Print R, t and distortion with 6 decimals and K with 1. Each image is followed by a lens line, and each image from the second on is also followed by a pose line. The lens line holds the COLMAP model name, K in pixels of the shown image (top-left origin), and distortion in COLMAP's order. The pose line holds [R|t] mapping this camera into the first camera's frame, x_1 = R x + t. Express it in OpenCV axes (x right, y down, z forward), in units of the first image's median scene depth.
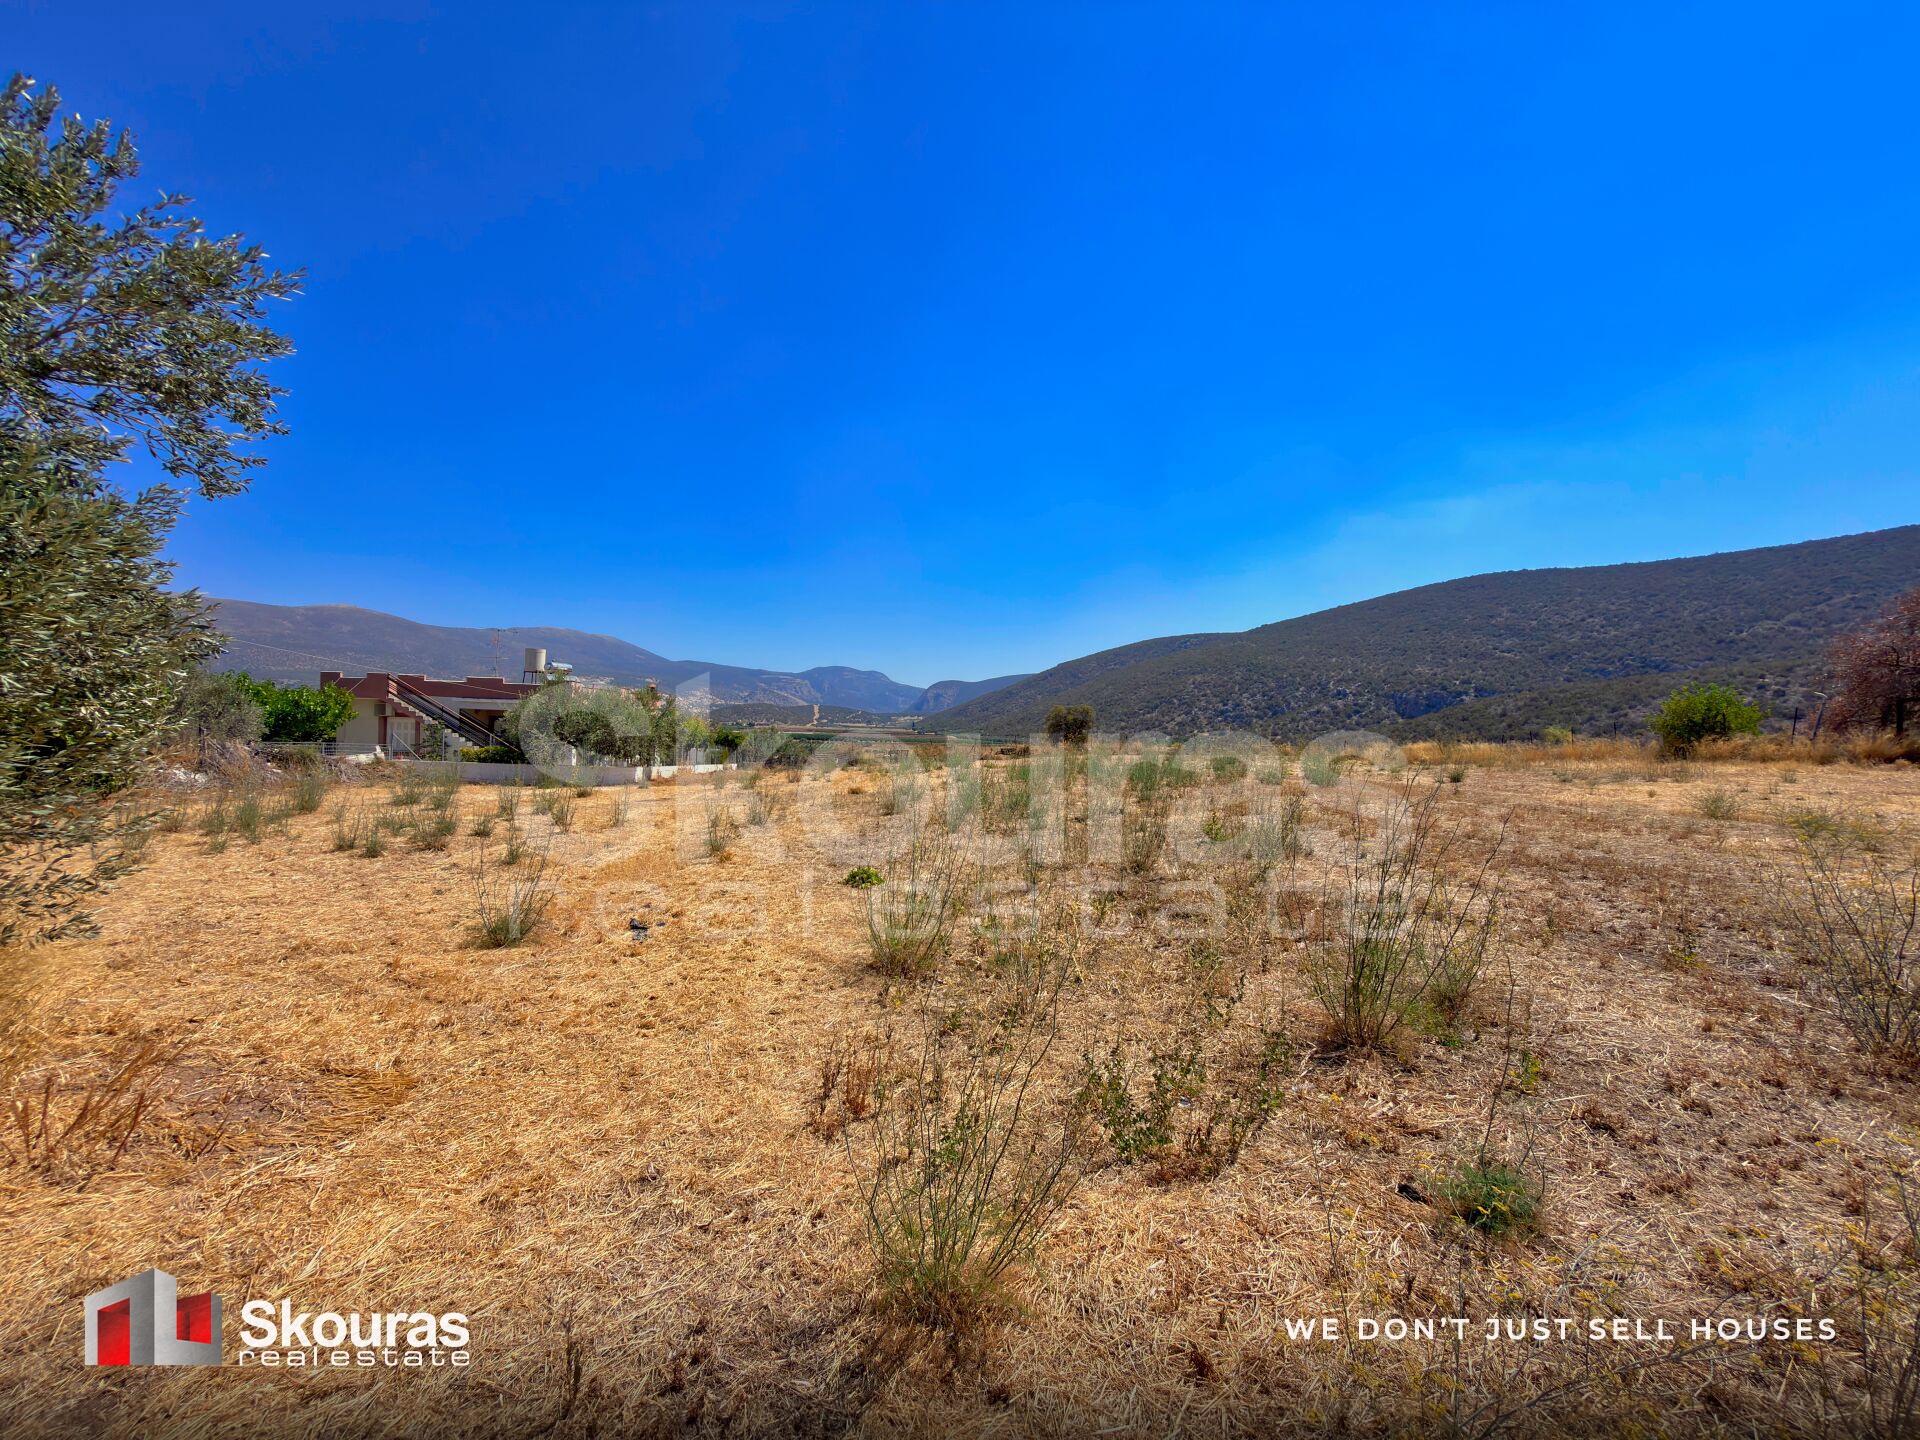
lens RADIAL K [[767.4, 0, 957.7], [0, 767.4, 720.7], [0, 0, 1]] dist [0.002638, -0.000718]
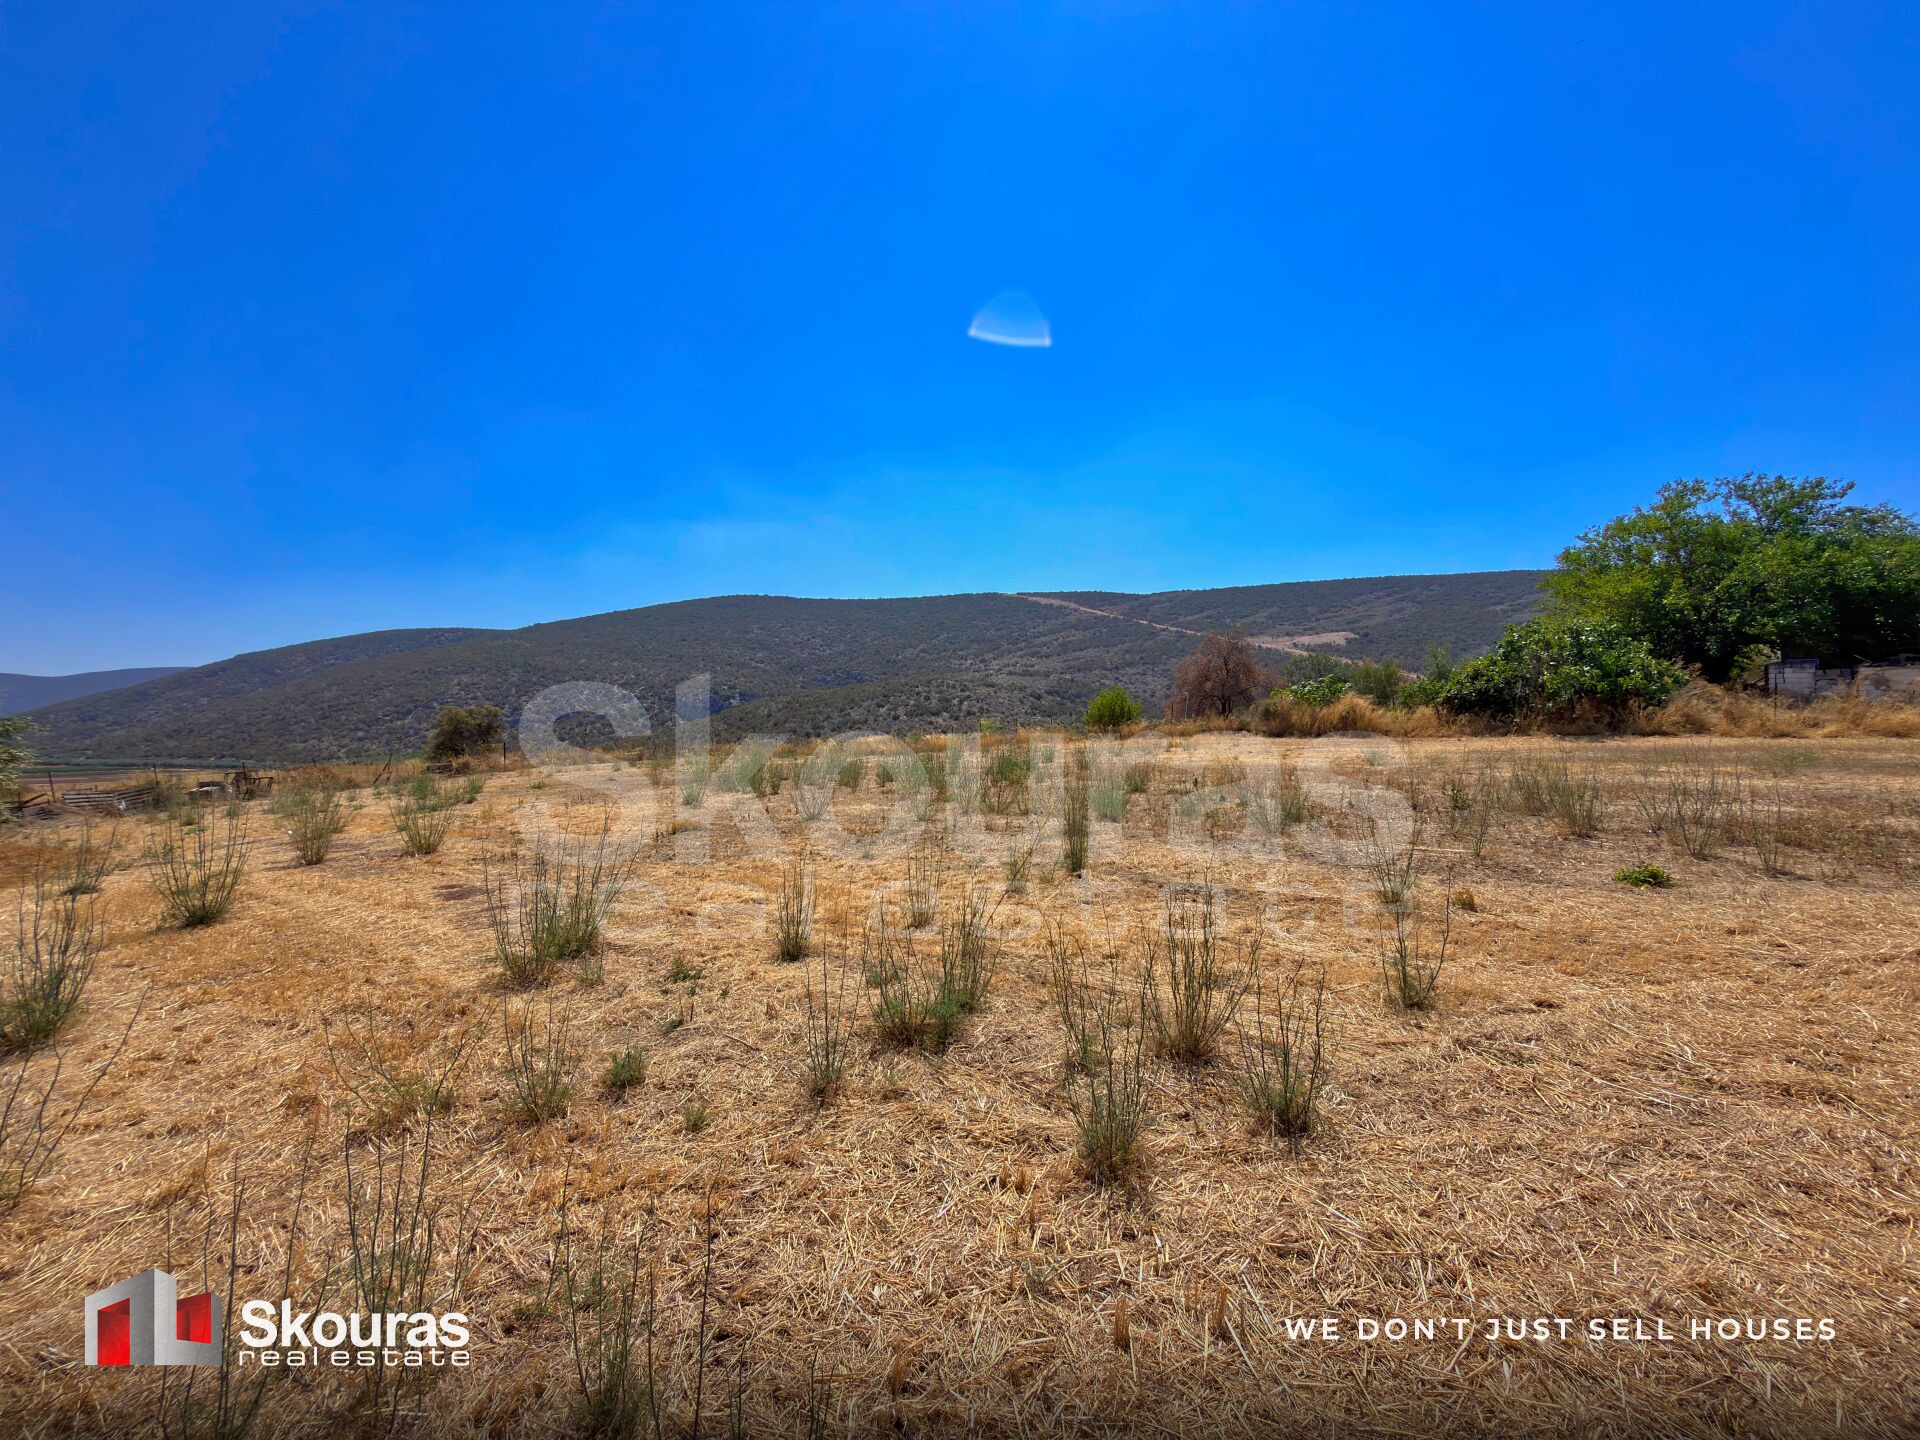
lens RADIAL K [[767.4, 0, 958.5], [0, 767.4, 717.7], [0, 0, 1]] dist [0.002638, -0.000718]
pose [[0.629247, -0.016240, 0.777036, -0.019614], [0.023046, 0.999732, 0.002231, 0.000111], [-0.776864, 0.016503, 0.629452, 0.015032]]
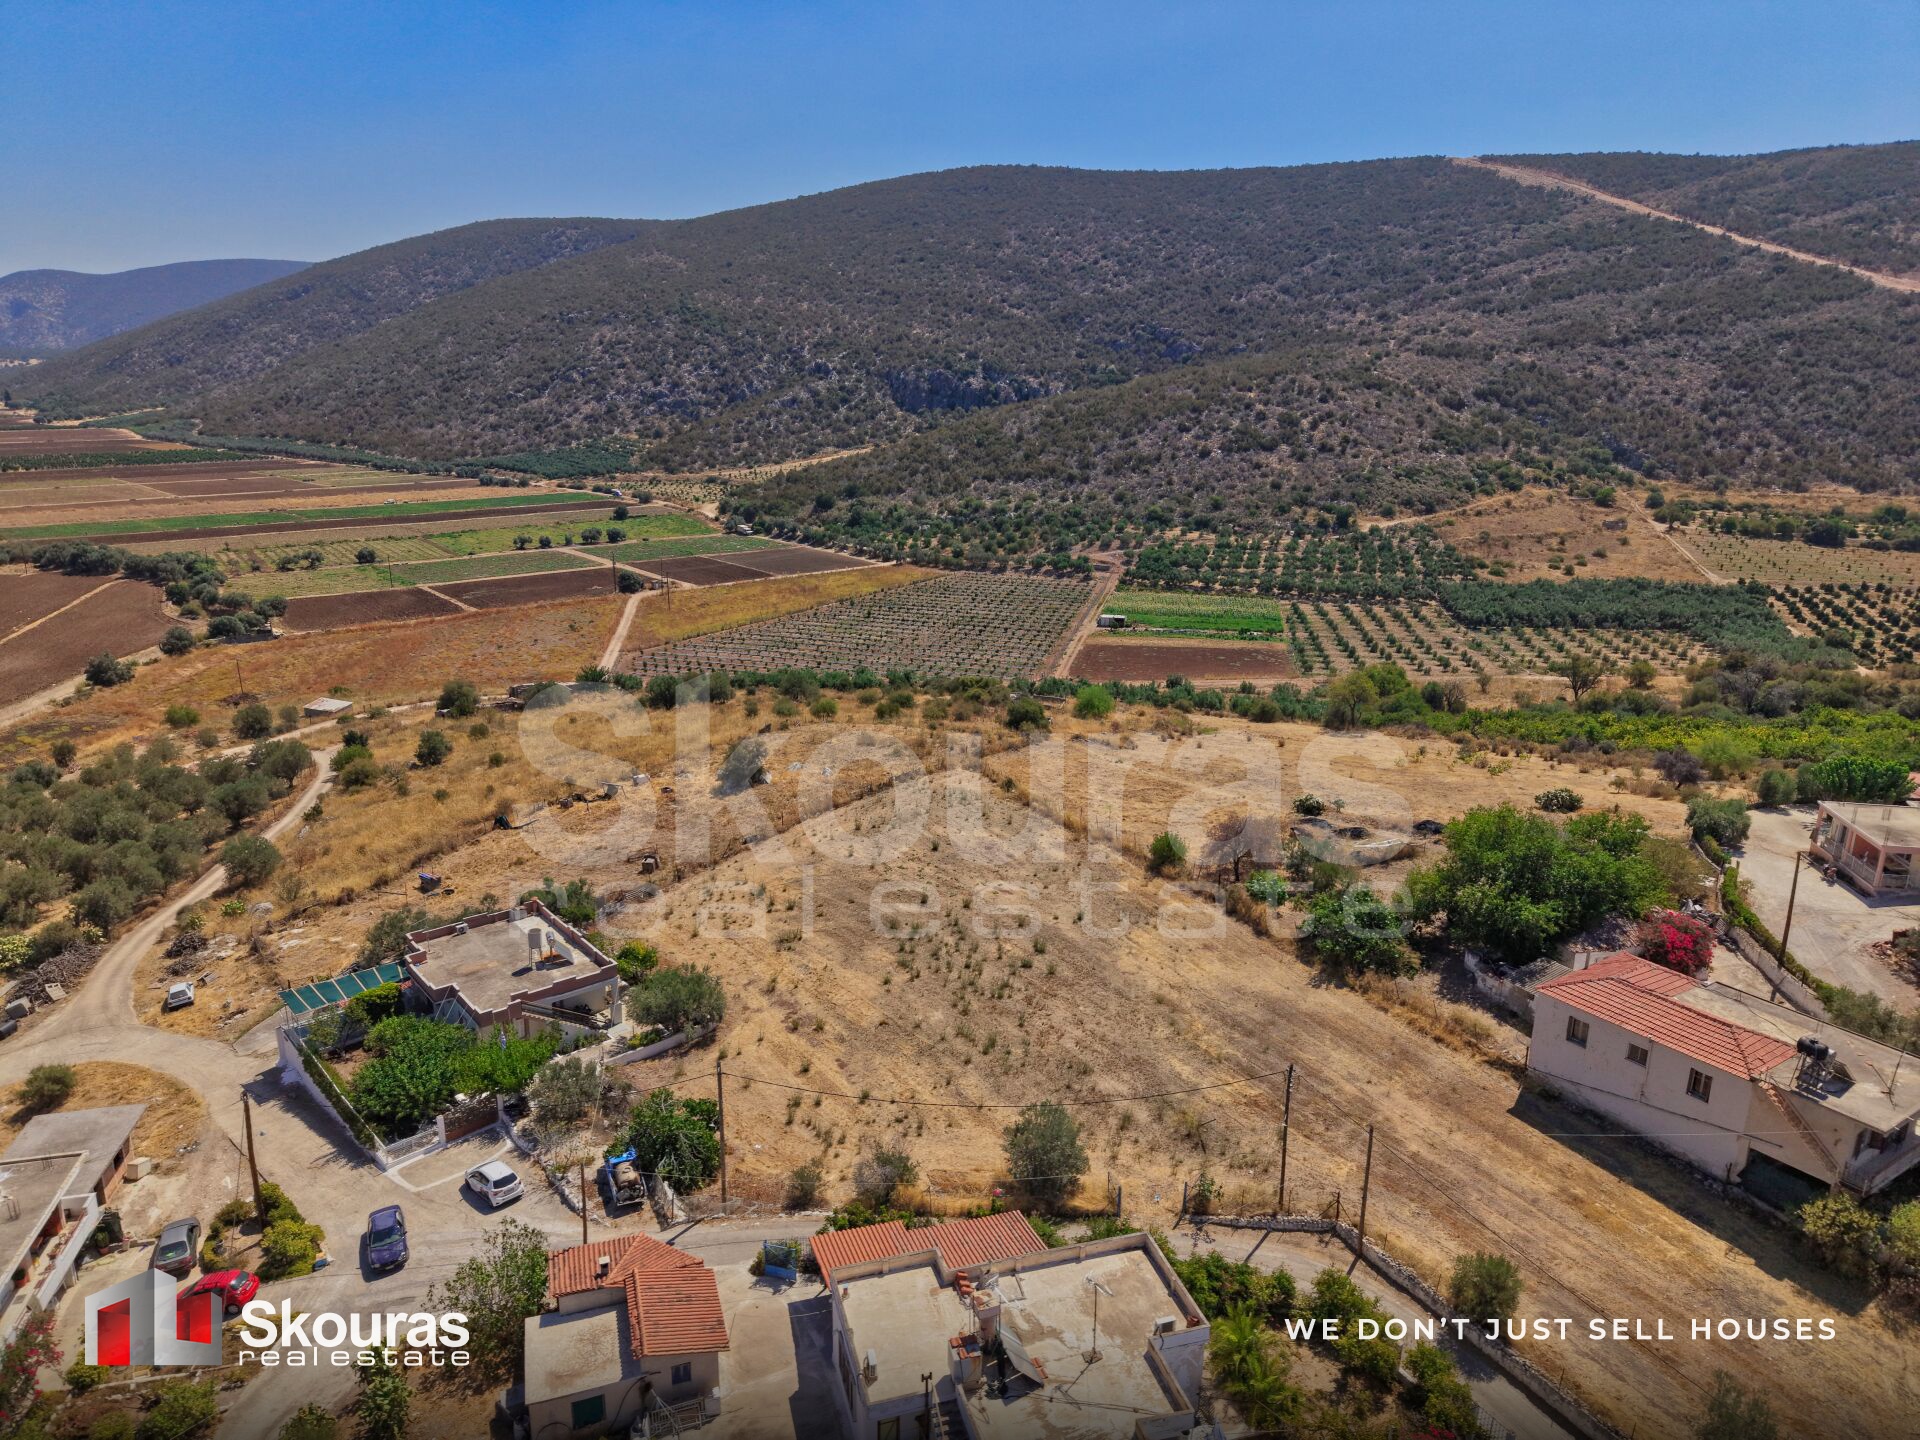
lens RADIAL K [[1287.9, 0, 958.5], [0, 1287.9, 728.5], [0, 0, 1]] dist [0.025705, -0.022861]
pose [[0.832878, -0.170617, 0.526502, -0.069869], [0.011658, 0.956495, 0.291517, -0.071183], [-0.553334, -0.236660, 0.798632, -0.076037]]
